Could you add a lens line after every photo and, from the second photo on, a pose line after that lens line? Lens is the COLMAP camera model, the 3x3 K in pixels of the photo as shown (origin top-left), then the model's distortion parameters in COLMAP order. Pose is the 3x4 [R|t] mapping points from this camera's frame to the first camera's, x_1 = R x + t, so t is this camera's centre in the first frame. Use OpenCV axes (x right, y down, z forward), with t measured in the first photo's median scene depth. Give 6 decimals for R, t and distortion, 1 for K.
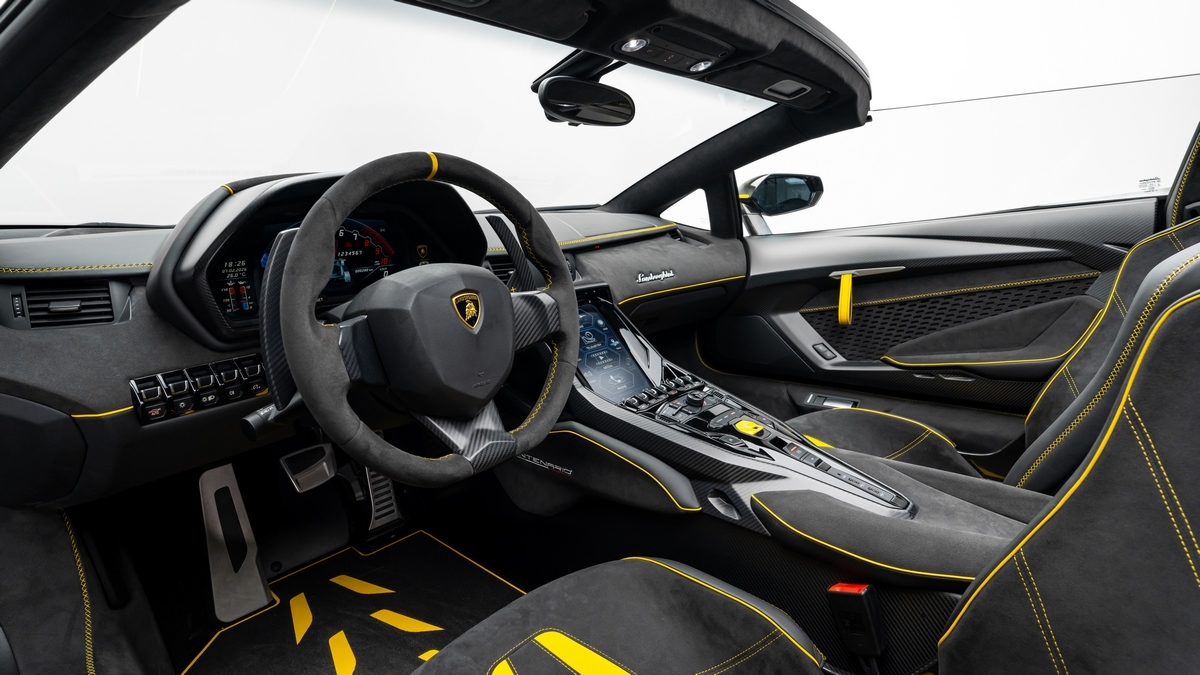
lens RADIAL K [[592.4, 0, 608.9], [0, 592.4, 339.7], [0, 0, 1]] dist [-0.038372, 0.004577]
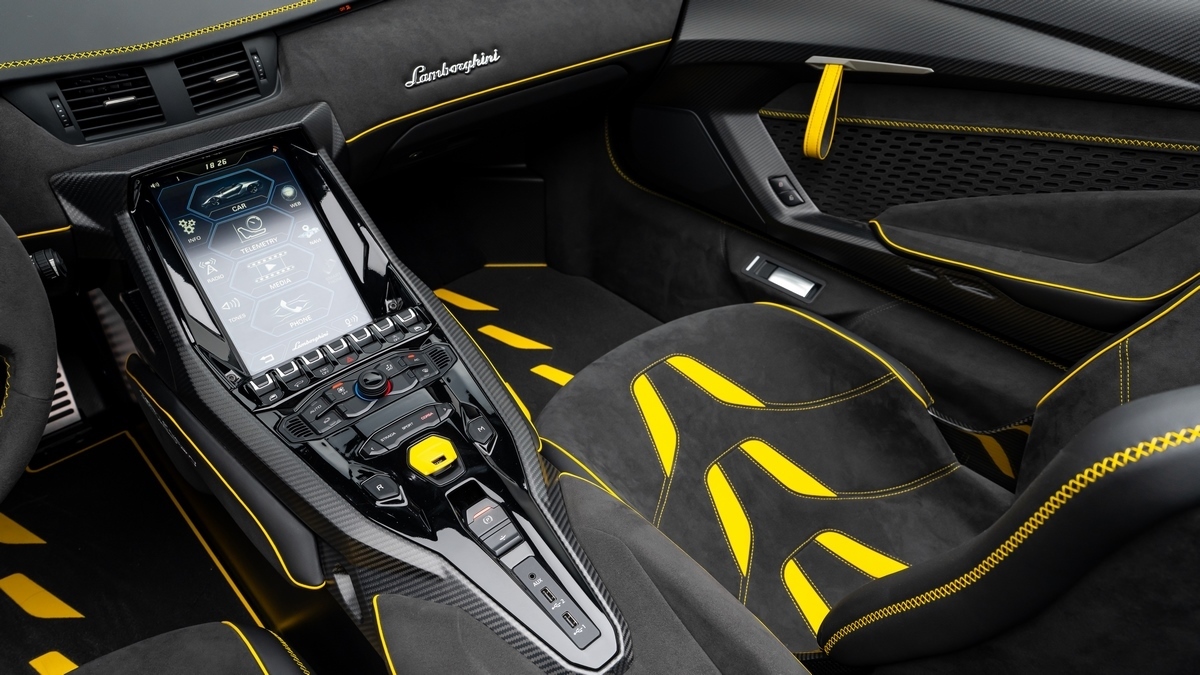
lens RADIAL K [[819.0, 0, 597.0], [0, 819.0, 344.3], [0, 0, 1]] dist [-0.003587, 0.002246]
pose [[0.991821, 0.092818, -0.087615, 0.292434], [-0.047128, 0.904235, 0.424427, -0.196668], [0.118619, -0.416826, 0.901213, 0.203607]]
